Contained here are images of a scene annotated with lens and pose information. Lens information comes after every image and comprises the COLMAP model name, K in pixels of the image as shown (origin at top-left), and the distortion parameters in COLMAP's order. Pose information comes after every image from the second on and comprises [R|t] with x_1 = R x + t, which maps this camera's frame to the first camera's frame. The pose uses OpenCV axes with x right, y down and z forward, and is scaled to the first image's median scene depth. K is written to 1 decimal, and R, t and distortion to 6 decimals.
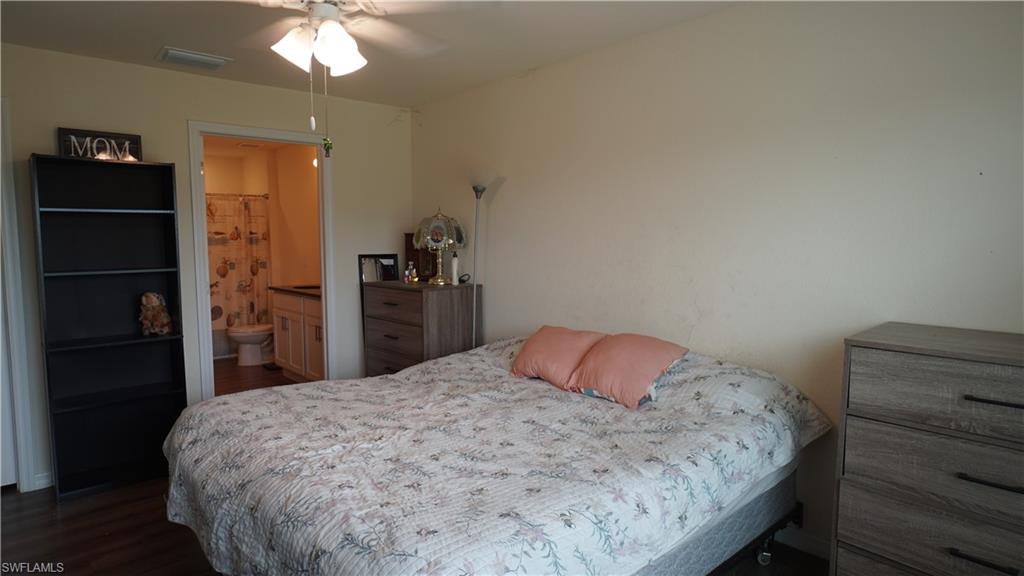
lens RADIAL K [[578.6, 0, 511.6], [0, 578.6, 283.5], [0, 0, 1]] dist [-0.038314, 0.028165]
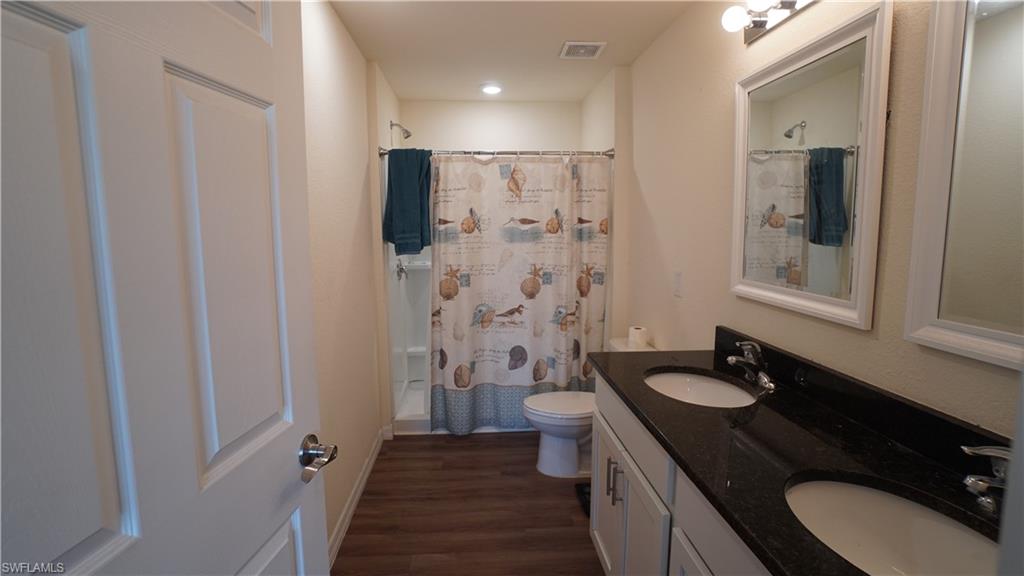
lens RADIAL K [[475.4, 0, 508.2], [0, 475.4, 281.5], [0, 0, 1]] dist [-0.056984, 0.023358]
pose [[0.790692, 0.073103, -0.607834, -0.631045], [-0.049860, 0.997237, 0.055076, -0.142764], [0.610181, -0.013241, 0.792152, 1.658275]]
